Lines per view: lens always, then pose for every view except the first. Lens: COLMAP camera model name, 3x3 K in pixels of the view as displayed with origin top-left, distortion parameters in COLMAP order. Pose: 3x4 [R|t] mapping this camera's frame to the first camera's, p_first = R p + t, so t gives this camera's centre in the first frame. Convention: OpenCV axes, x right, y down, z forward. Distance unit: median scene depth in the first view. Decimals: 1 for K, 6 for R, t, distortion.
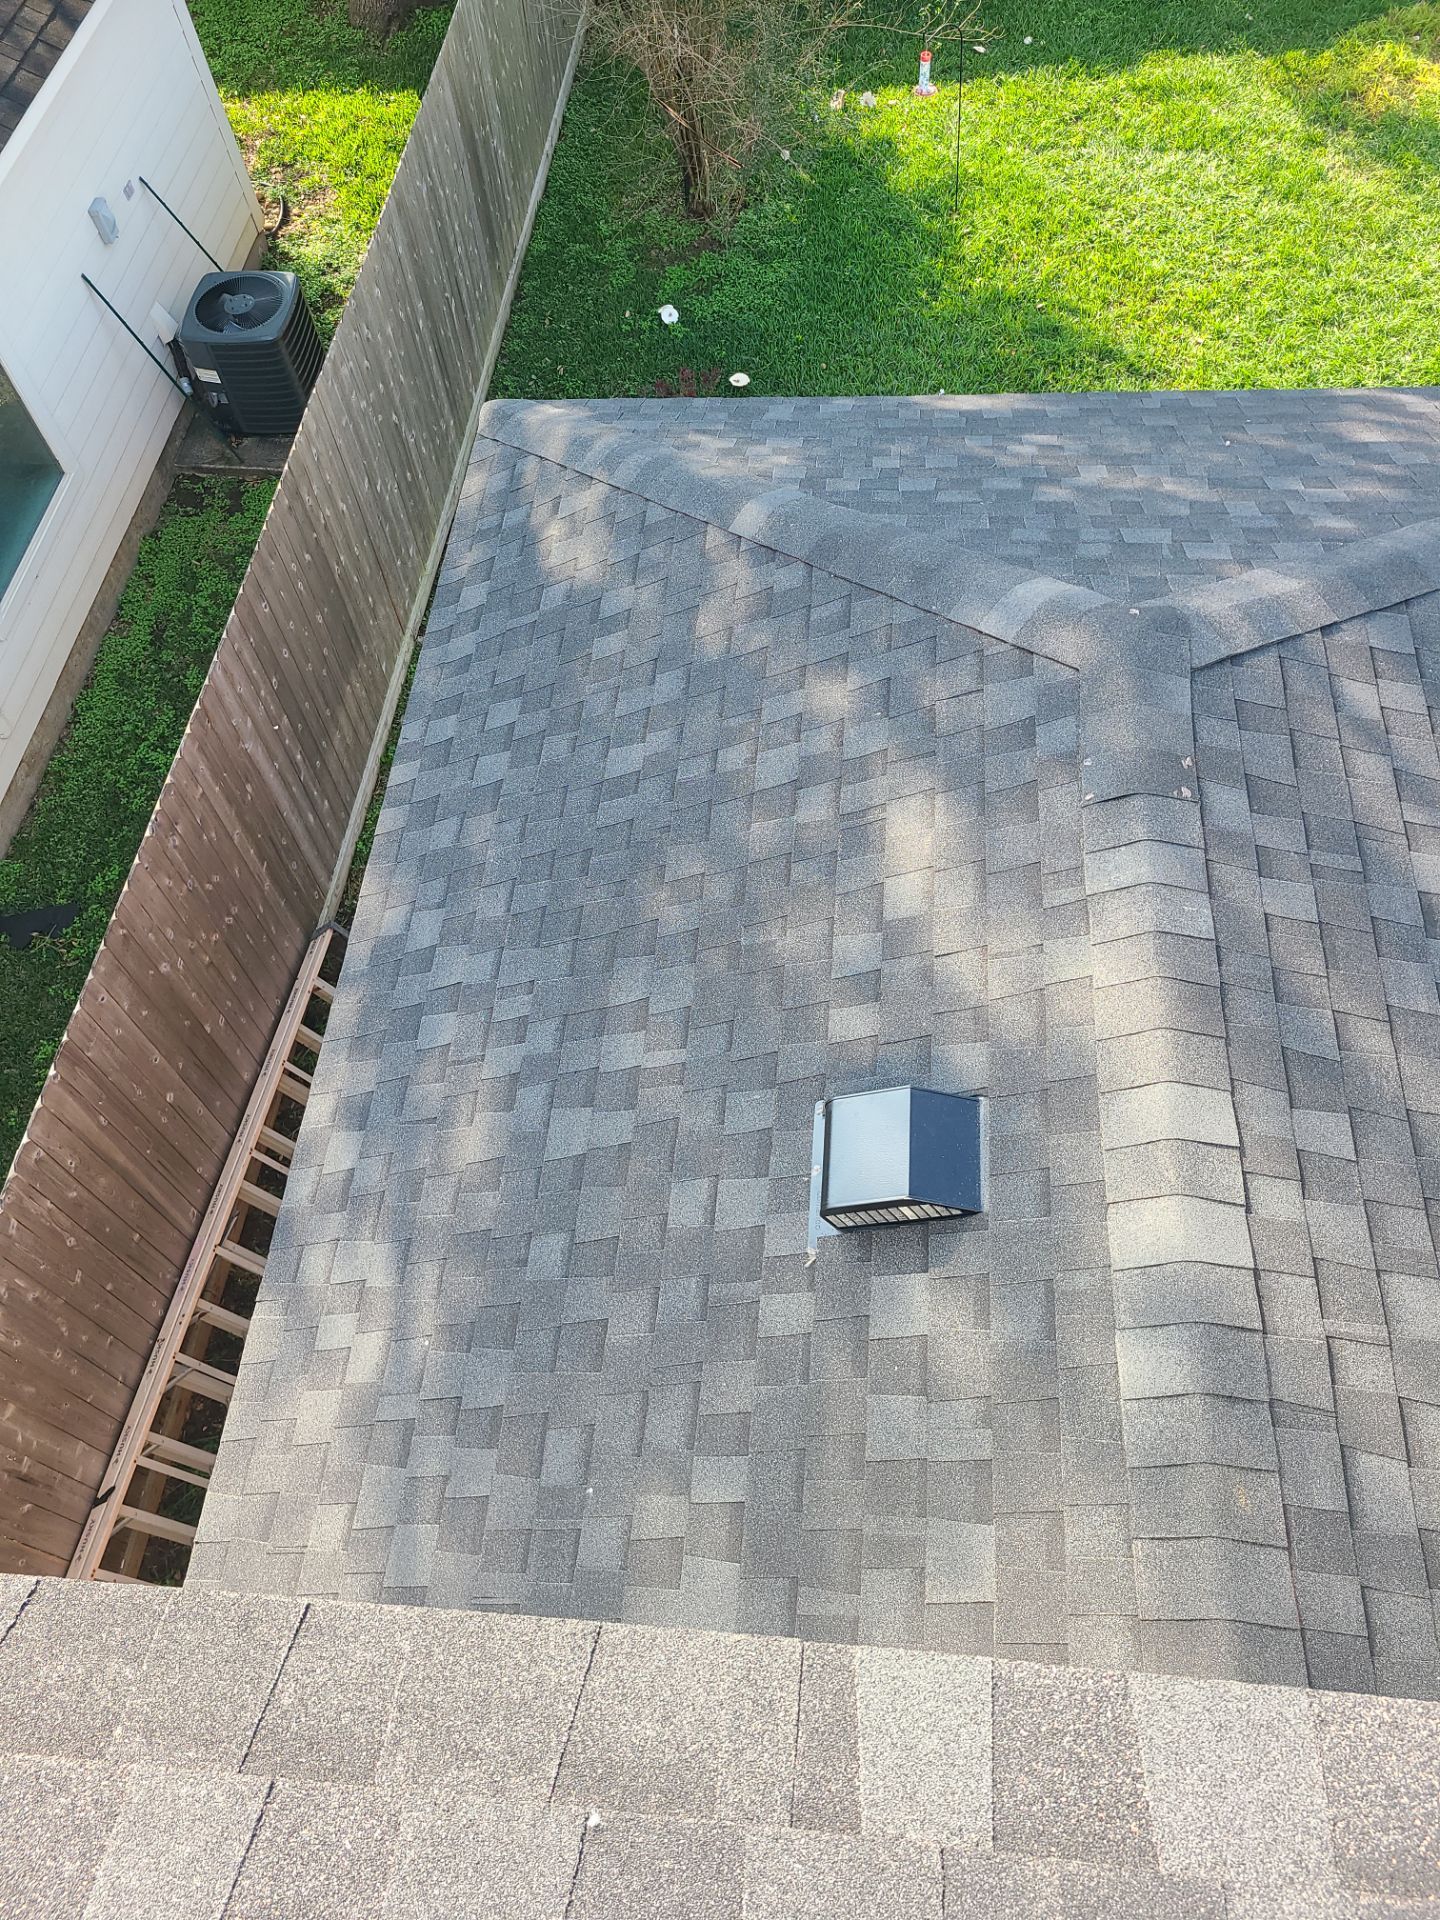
lens RADIAL K [[1455.8, 0, 720.0], [0, 1455.8, 960.0], [0, 0, 1]] dist [0.054099, -0.036513]
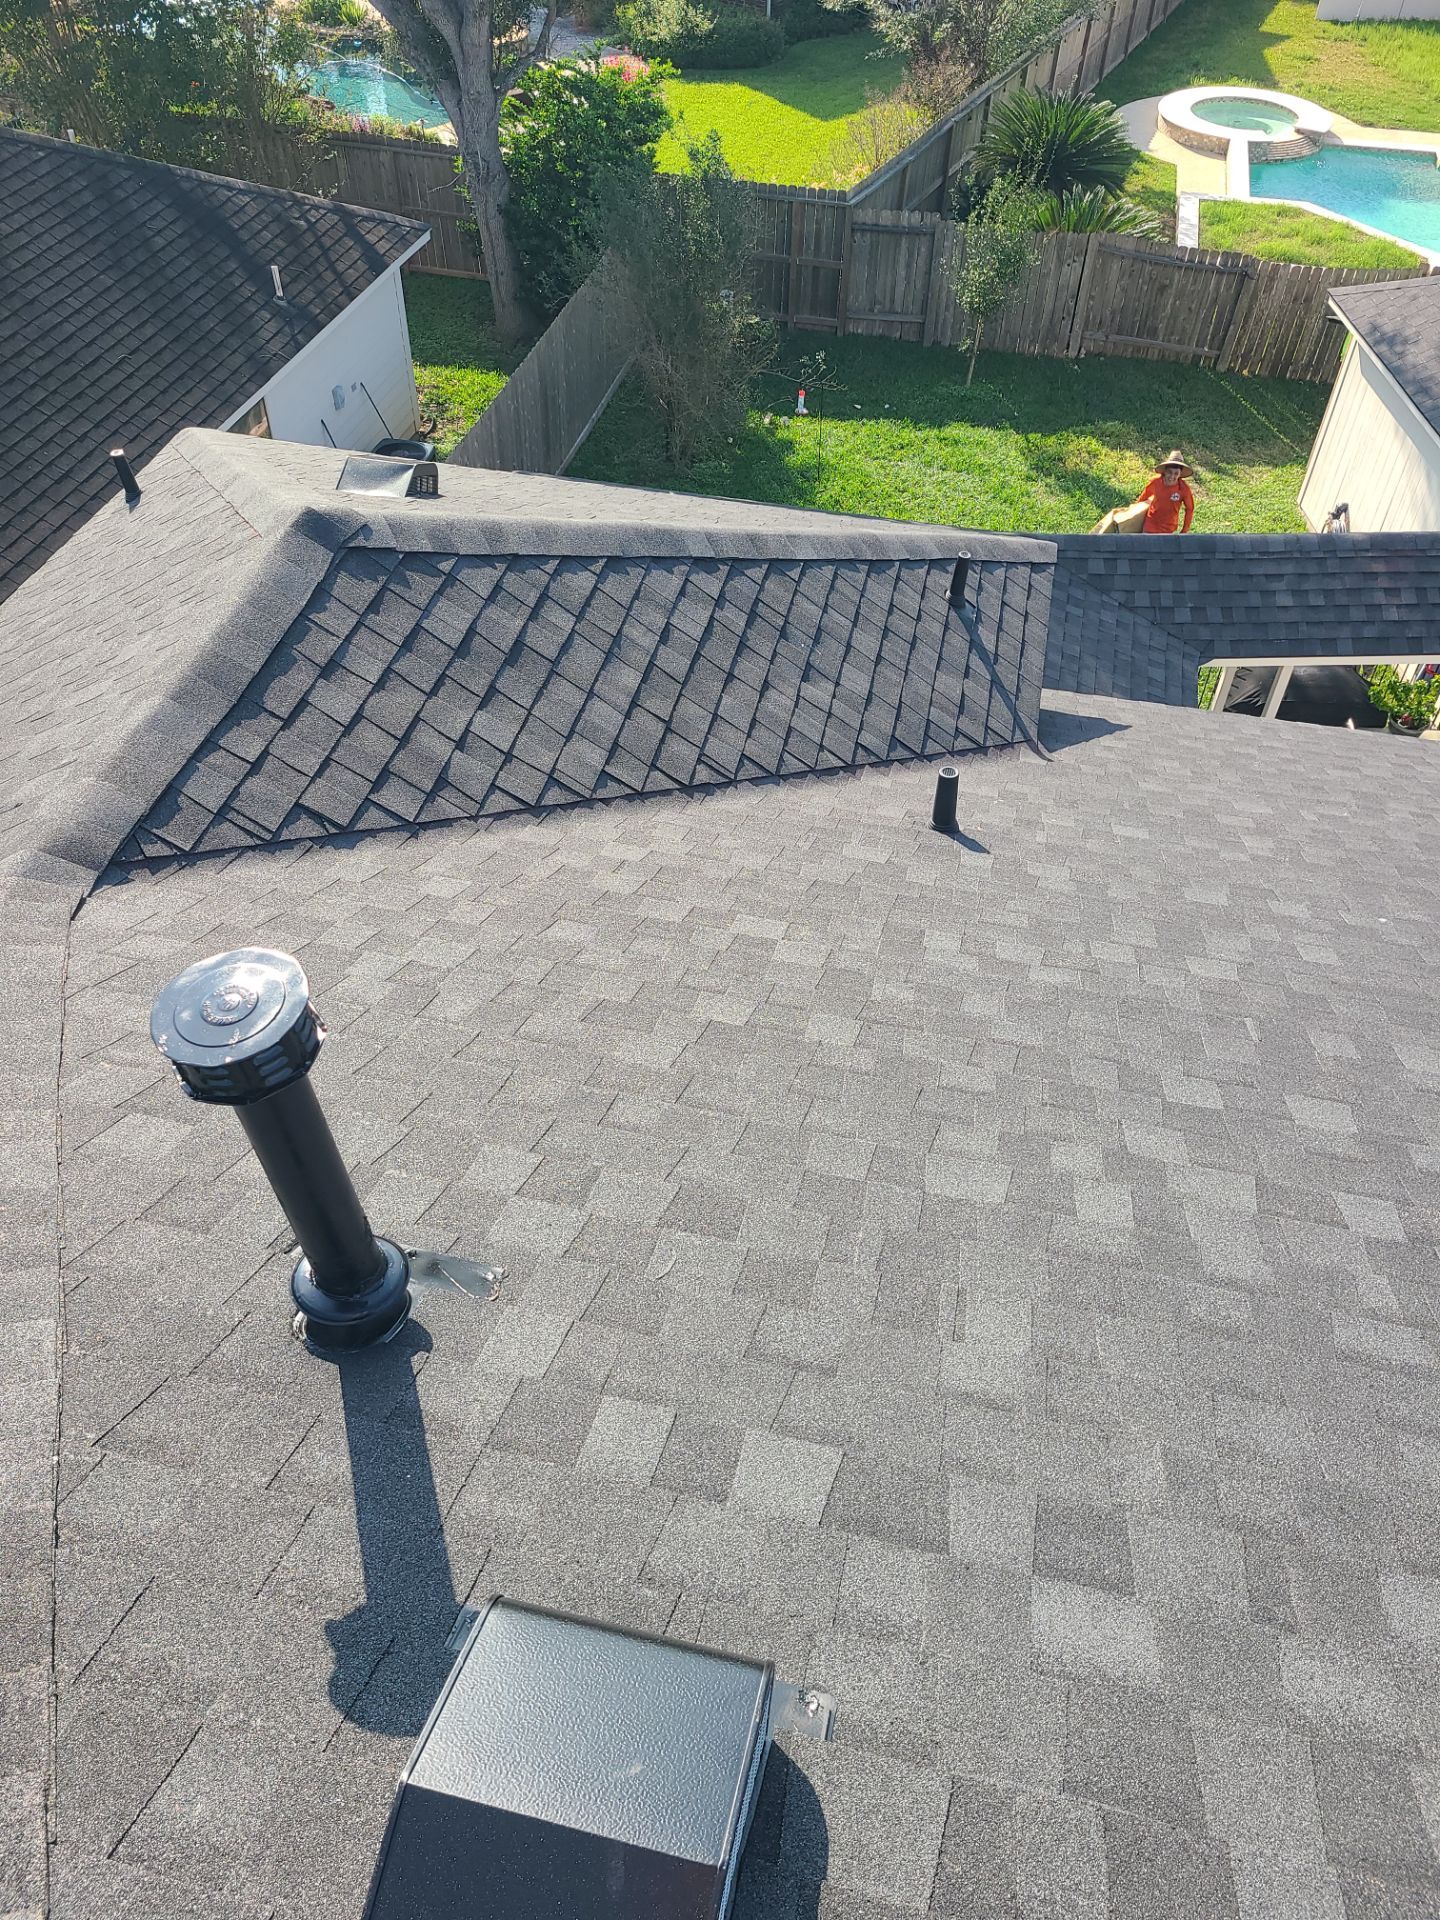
lens RADIAL K [[1455.8, 0, 720.0], [0, 1455.8, 960.0], [0, 0, 1]] dist [0.054099, -0.036513]
pose [[0.986974, 0.159585, -0.020357, 0.164108], [-0.160147, 0.962542, -0.218783, 0.406020], [-0.015320, 0.219194, 0.975561, -0.520762]]
